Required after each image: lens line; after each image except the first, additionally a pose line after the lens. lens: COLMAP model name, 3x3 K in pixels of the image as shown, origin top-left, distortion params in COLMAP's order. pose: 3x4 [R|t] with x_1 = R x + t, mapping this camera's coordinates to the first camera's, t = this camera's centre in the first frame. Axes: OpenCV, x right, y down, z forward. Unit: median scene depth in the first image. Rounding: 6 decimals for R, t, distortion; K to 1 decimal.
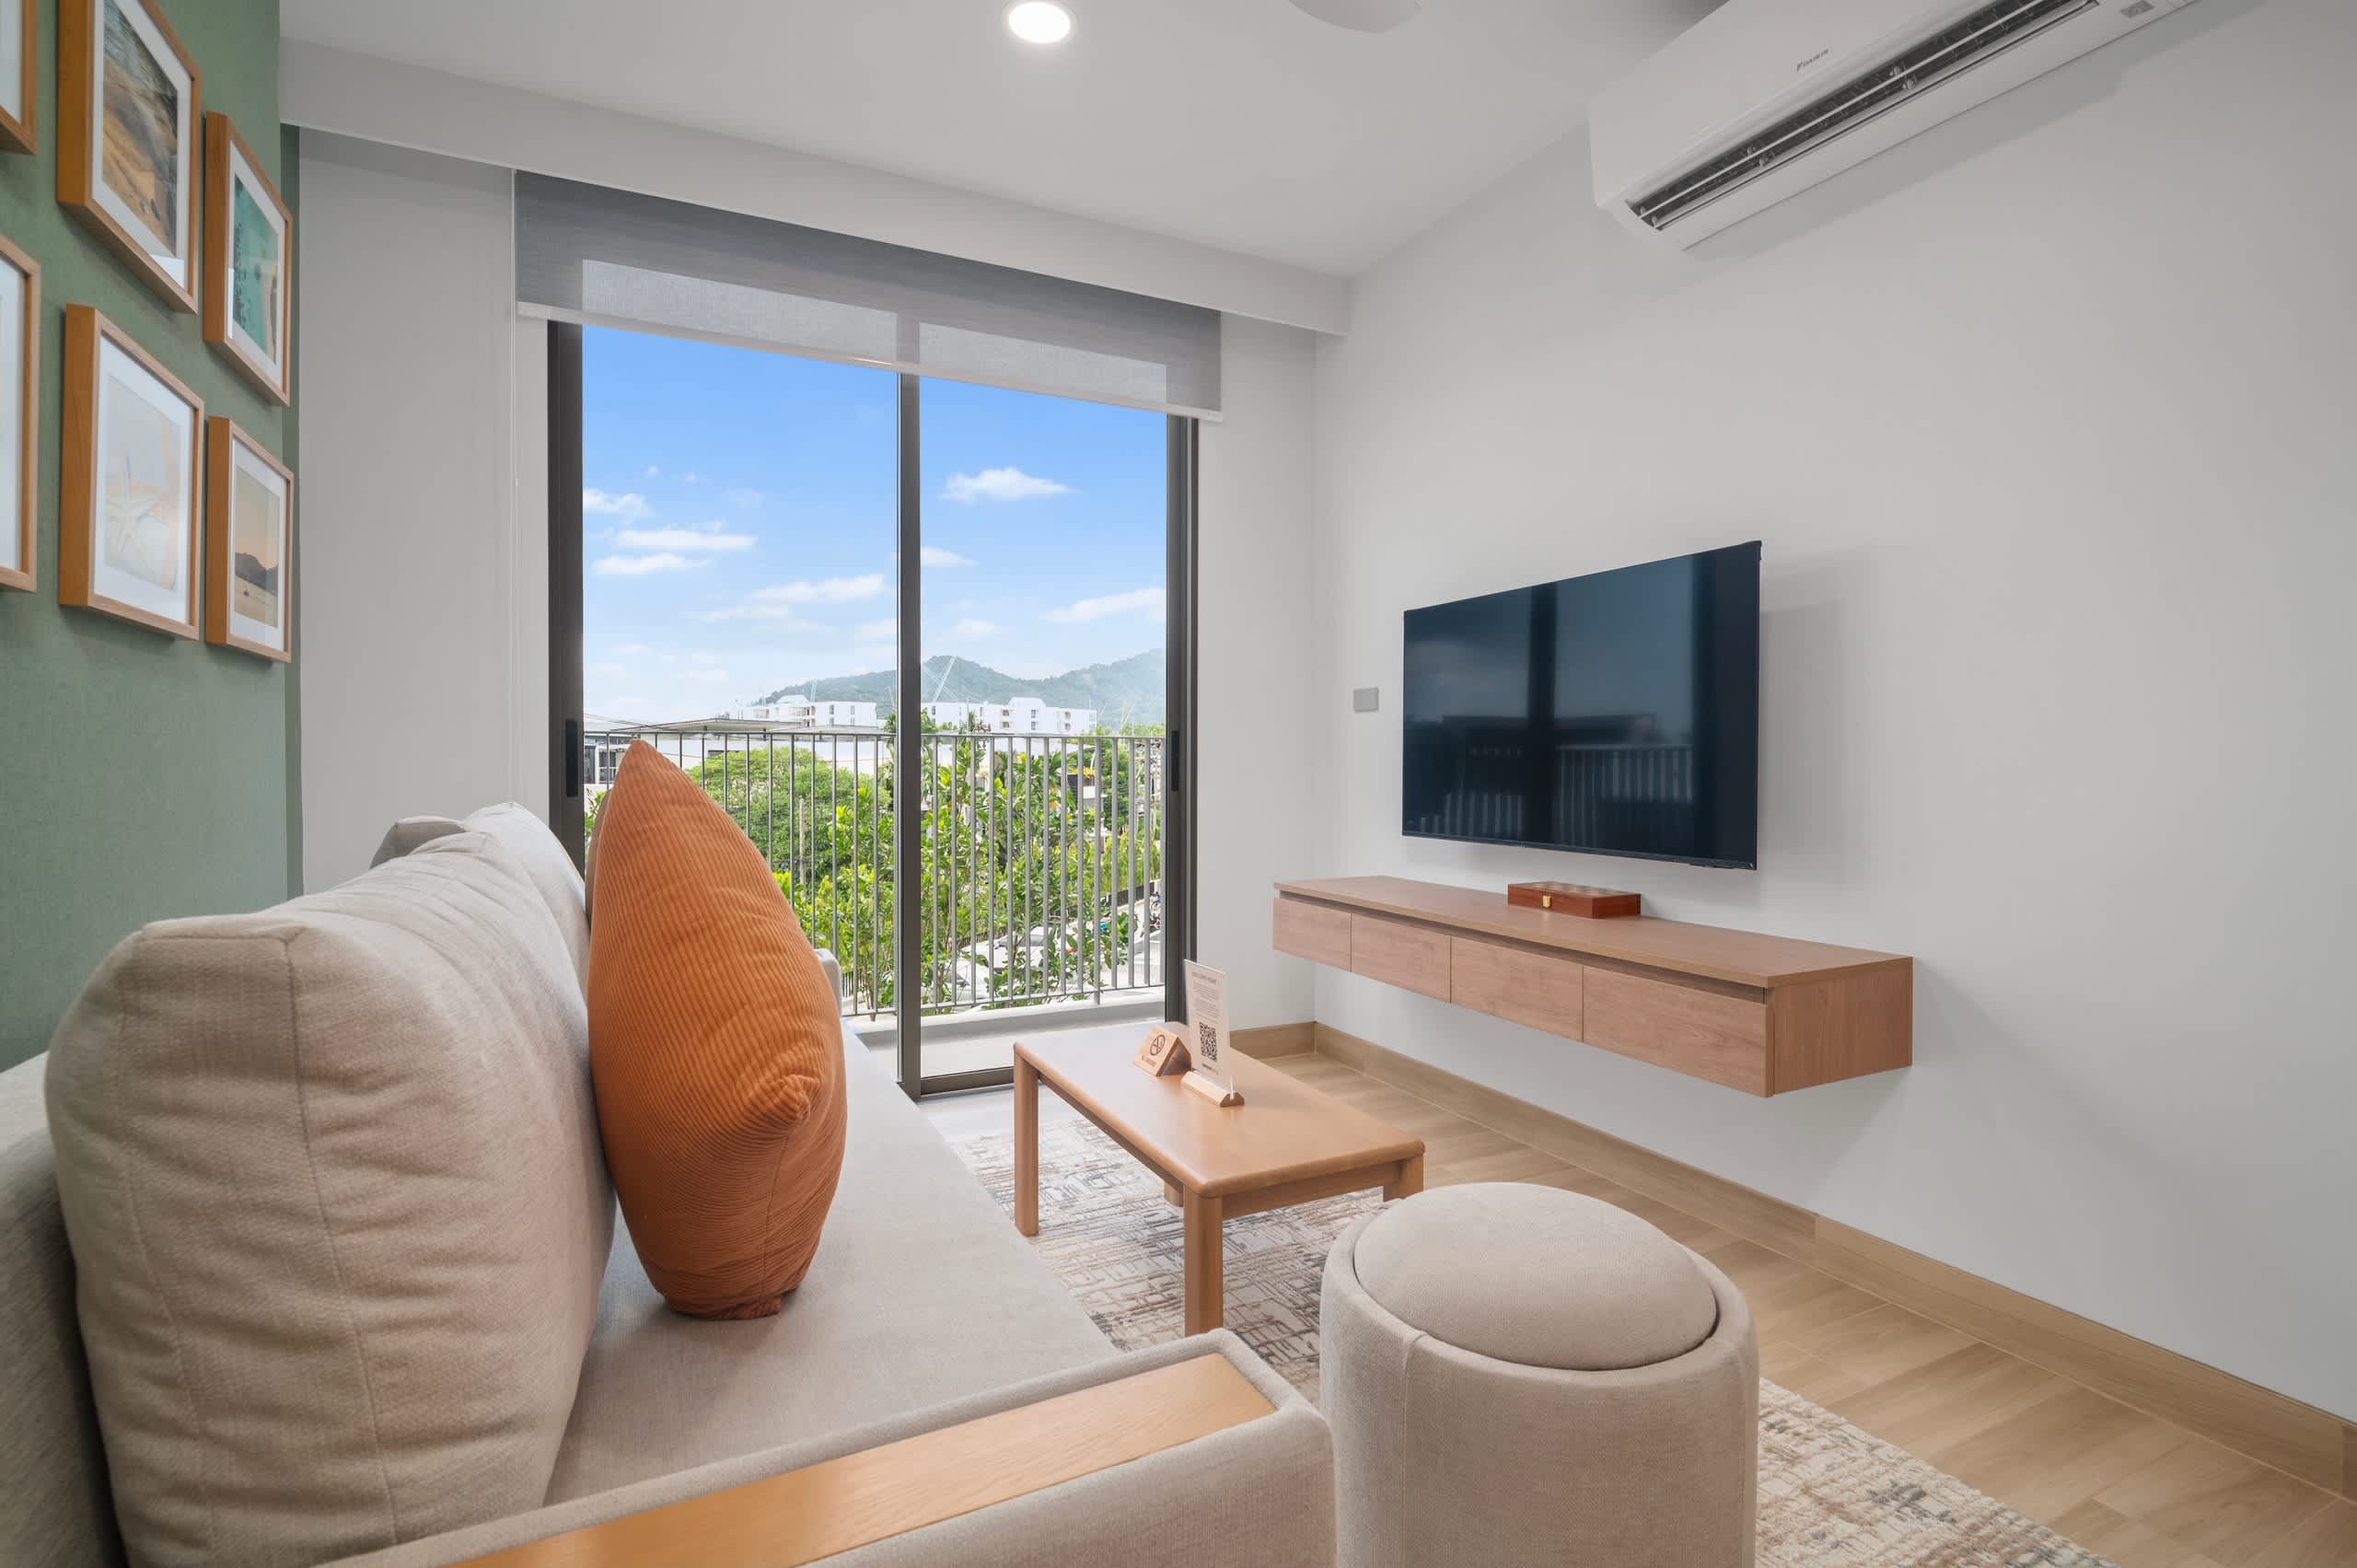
lens RADIAL K [[1101.3, 0, 1177.1], [0, 1101.3, 775.0], [0, 0, 1]] dist [0.000438, -0.000250]
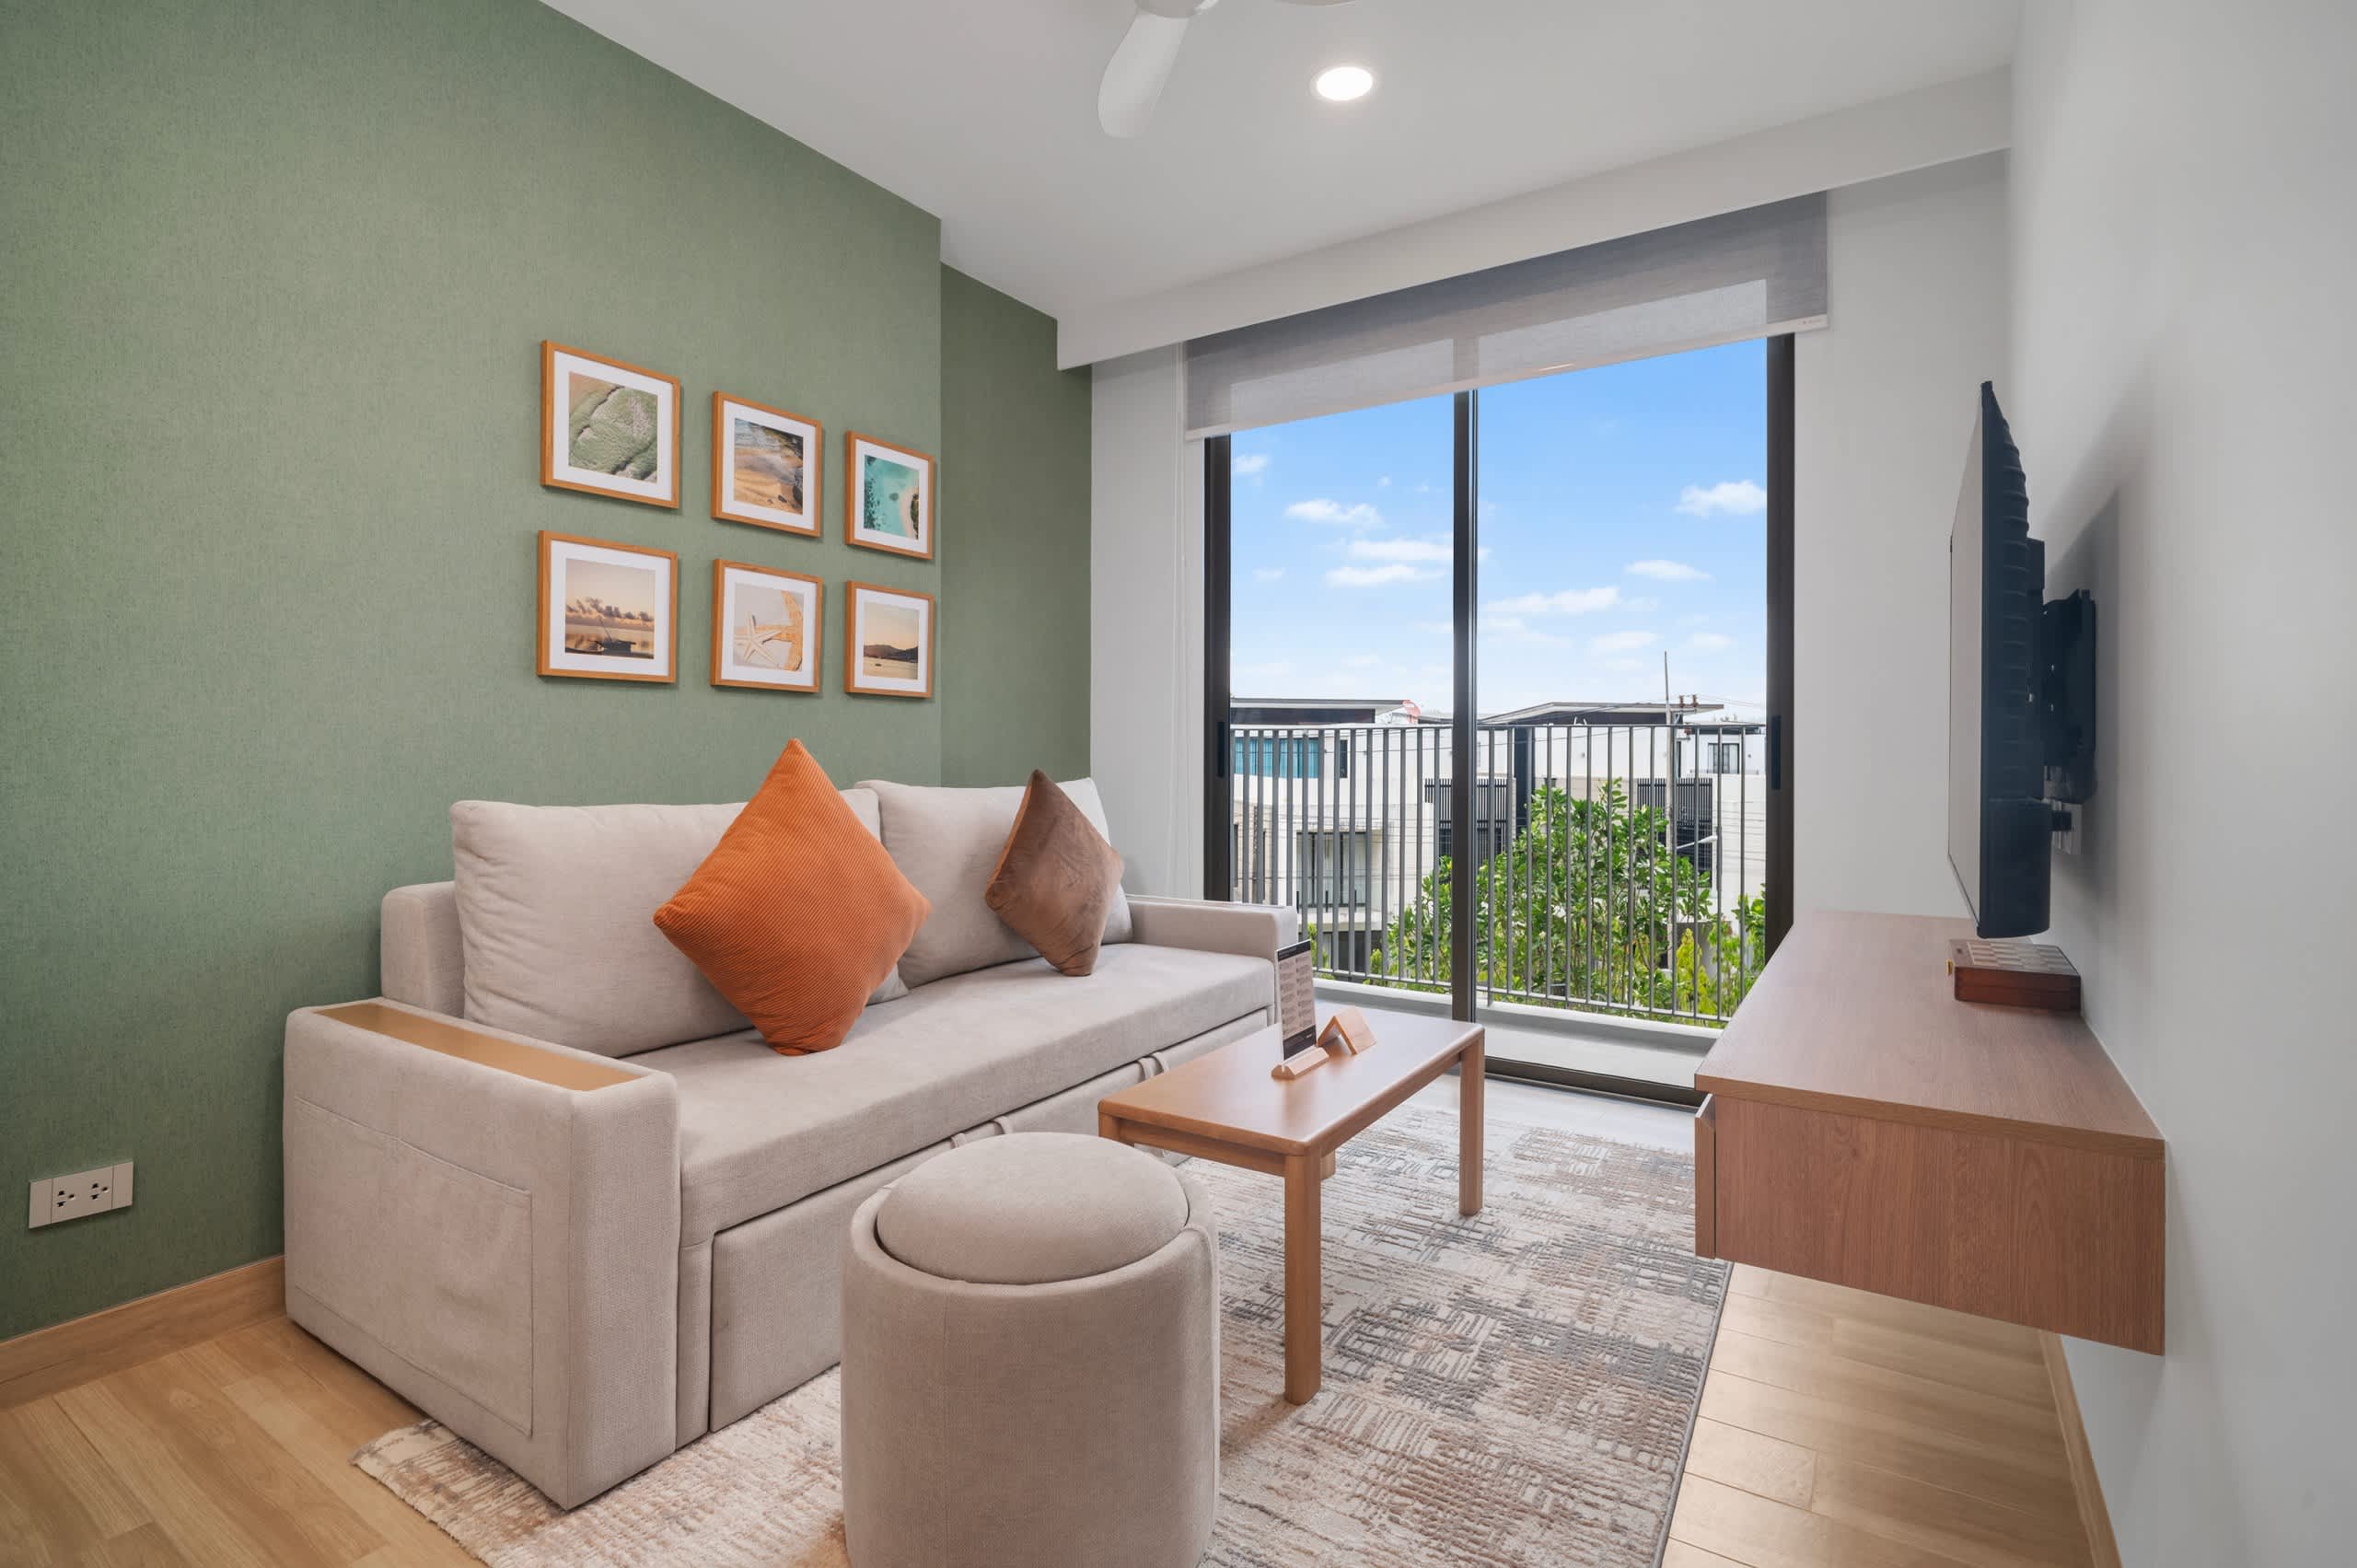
lens RADIAL K [[1116.9, 0, 1188.8], [0, 1116.9, 752.1], [0, 0, 1]] dist [-0.001975, -0.000366]
pose [[0.516543, 0.002930, -0.856256, 0.703227], [-0.015034, 0.999871, -0.005648, -0.003746], [0.856129, 0.015790, 0.516521, 0.277809]]
